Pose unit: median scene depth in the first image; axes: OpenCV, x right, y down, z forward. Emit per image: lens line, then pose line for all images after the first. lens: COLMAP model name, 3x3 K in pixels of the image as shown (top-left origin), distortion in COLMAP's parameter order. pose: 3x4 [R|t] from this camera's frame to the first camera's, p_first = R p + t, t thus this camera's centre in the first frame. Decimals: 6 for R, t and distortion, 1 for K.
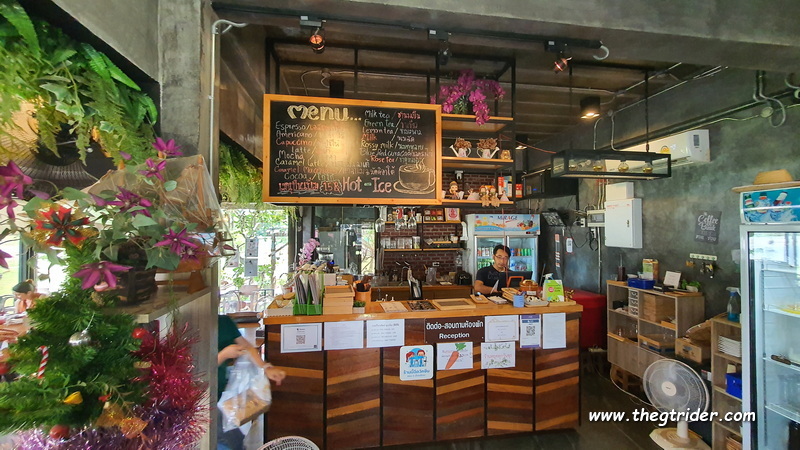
lens RADIAL K [[316.3, 0, 398.5], [0, 316.3, 225.4], [0, 0, 1]] dist [-0.001763, -0.001119]
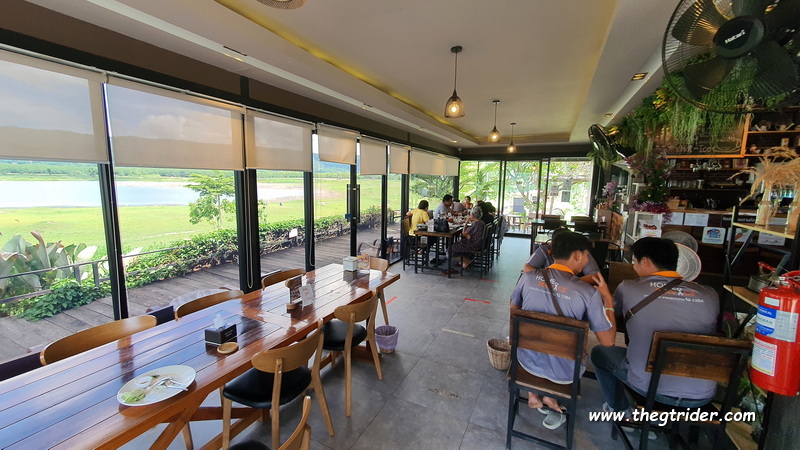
lens RADIAL K [[316.3, 0, 402.7], [0, 316.3, 224.2], [0, 0, 1]] dist [-0.001763, -0.001119]
pose [[0.822574, 0.093072, -0.560990, -0.443184], [-0.009448, 0.988616, 0.150165, 0.067120], [0.568580, -0.118222, 0.814089, -1.741655]]
